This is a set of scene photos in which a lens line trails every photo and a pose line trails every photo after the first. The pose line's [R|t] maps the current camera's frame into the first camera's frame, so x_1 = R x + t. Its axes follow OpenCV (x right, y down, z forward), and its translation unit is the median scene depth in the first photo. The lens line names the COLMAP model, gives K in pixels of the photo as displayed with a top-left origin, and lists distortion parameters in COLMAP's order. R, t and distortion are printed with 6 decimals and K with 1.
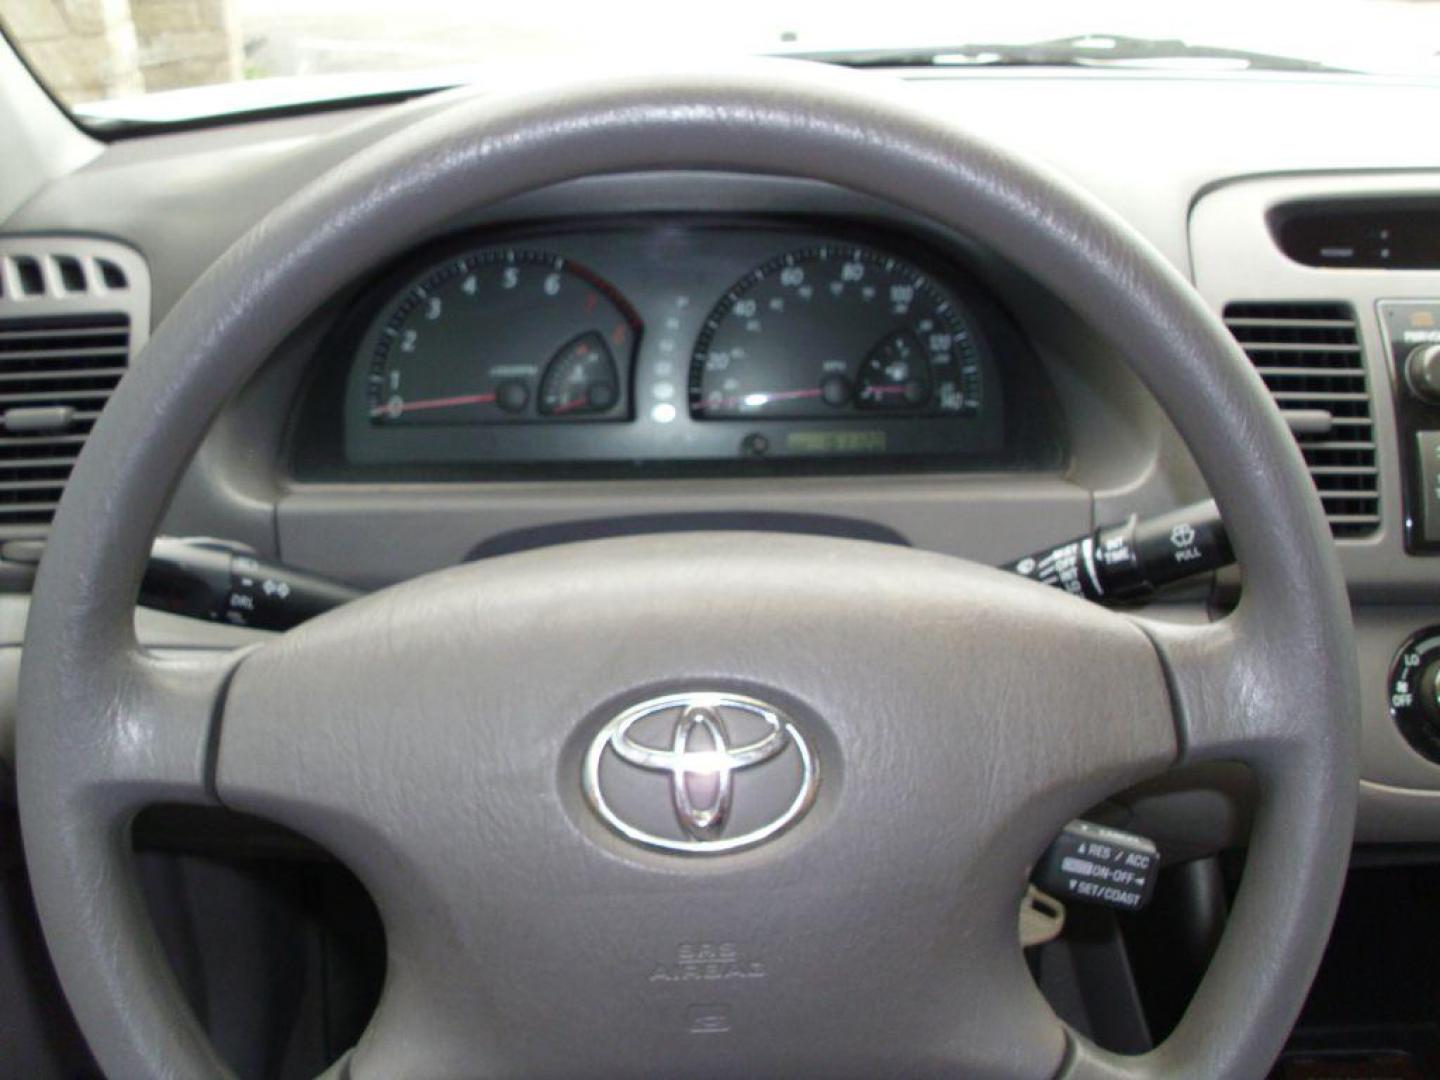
lens RADIAL K [[1499.5, 0, 726.0], [0, 1499.5, 512.2], [0, 0, 1]] dist [-0.287009, 0.359065]
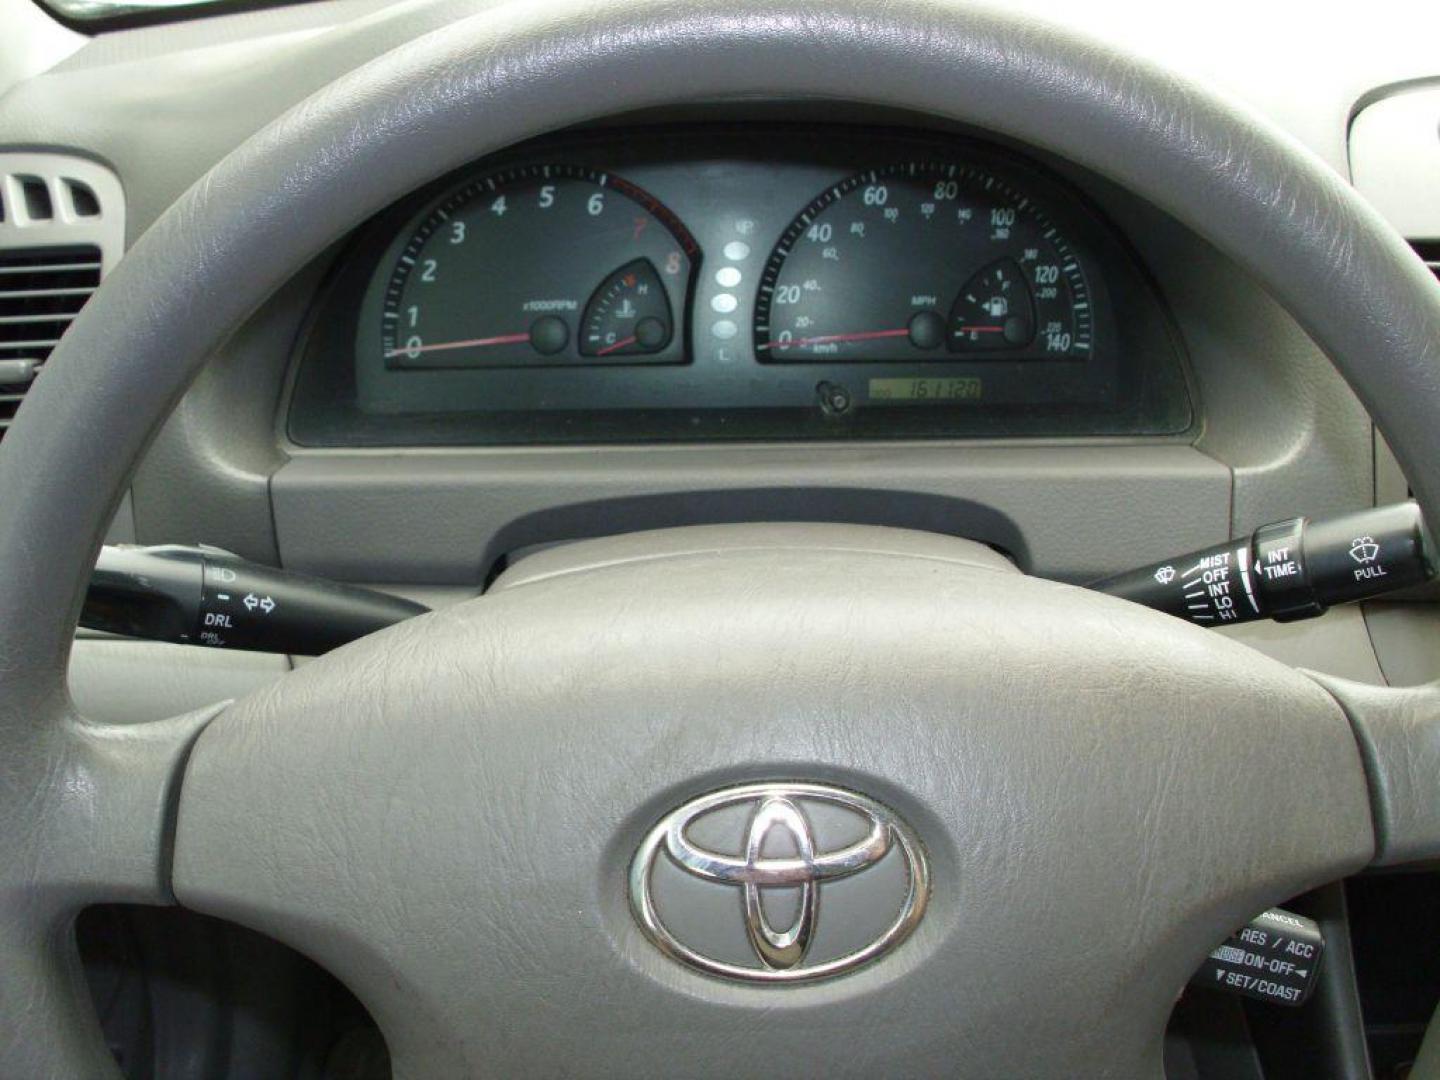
lens RADIAL K [[1499.5, 0, 726.0], [0, 1499.5, 512.2], [0, 0, 1]] dist [-0.287009, 0.359065]
pose [[0.999422, 0.007436, -0.033160, -0.012467], [-0.004460, 0.996028, 0.088927, -0.054942], [0.033690, -0.088728, 0.995486, 0.143028]]
